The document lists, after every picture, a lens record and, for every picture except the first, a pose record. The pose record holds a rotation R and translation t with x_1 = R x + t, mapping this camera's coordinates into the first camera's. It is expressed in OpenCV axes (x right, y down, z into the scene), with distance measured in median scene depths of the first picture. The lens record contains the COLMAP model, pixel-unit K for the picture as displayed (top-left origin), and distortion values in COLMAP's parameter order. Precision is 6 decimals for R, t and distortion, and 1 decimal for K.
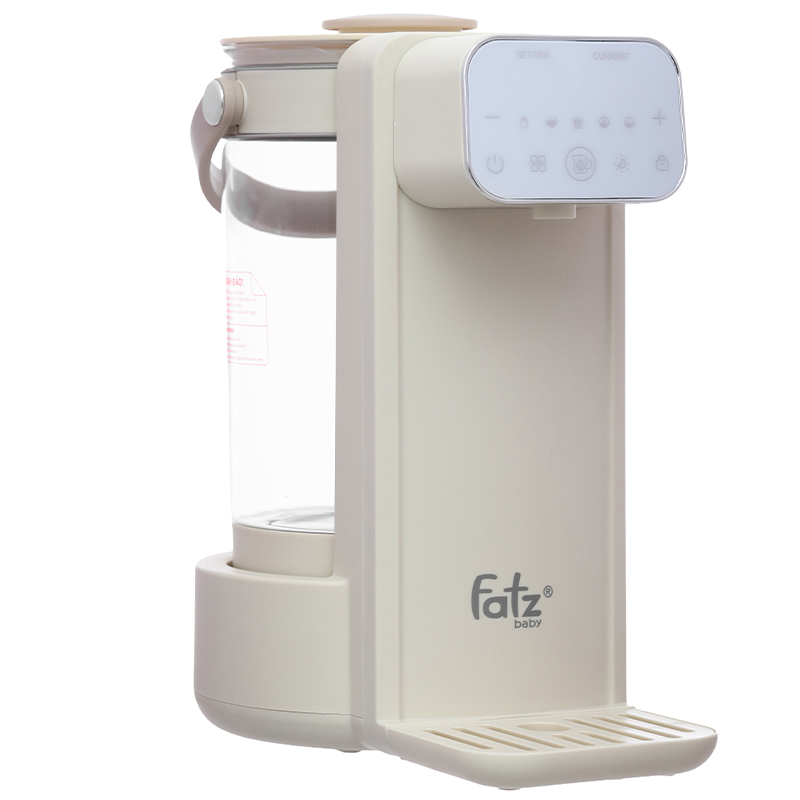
lens RADIAL K [[3686.1, 0, 400.0], [0, 3686.1, 400.0], [0, 0, 1]] dist [-0.255514, -5.260351]
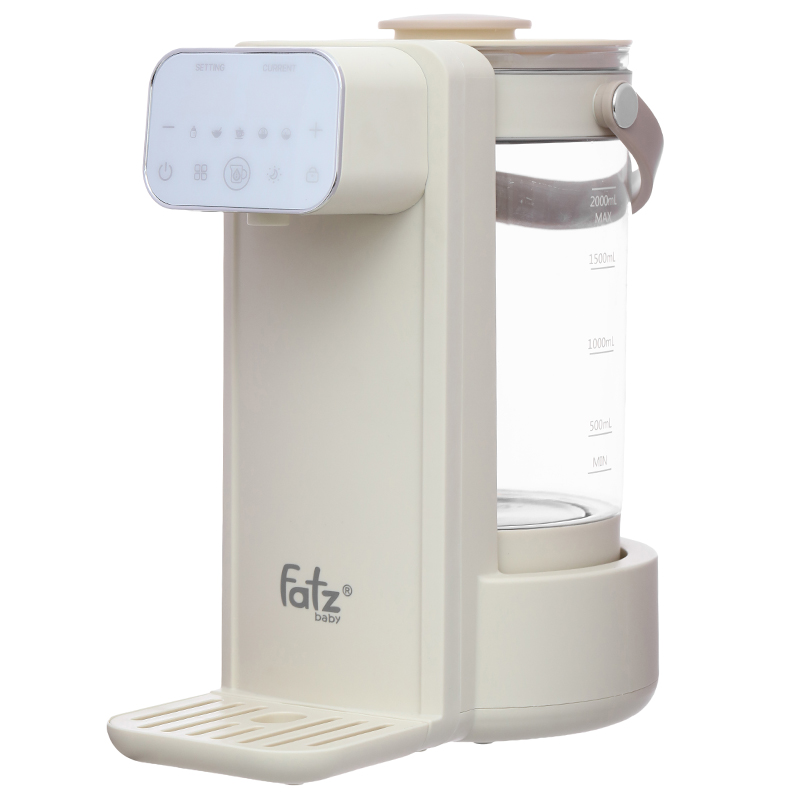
lens RADIAL K [[3686.1, 0, 400.0], [0, 3686.1, 400.0], [0, 0, 1]] dist [-0.255514, -5.260351]
pose [[0.479172, 0.091696, -0.872918, 0.937008], [-0.060286, 0.995618, 0.071493, -0.074510], [0.875648, 0.018367, 0.482600, 0.524307]]
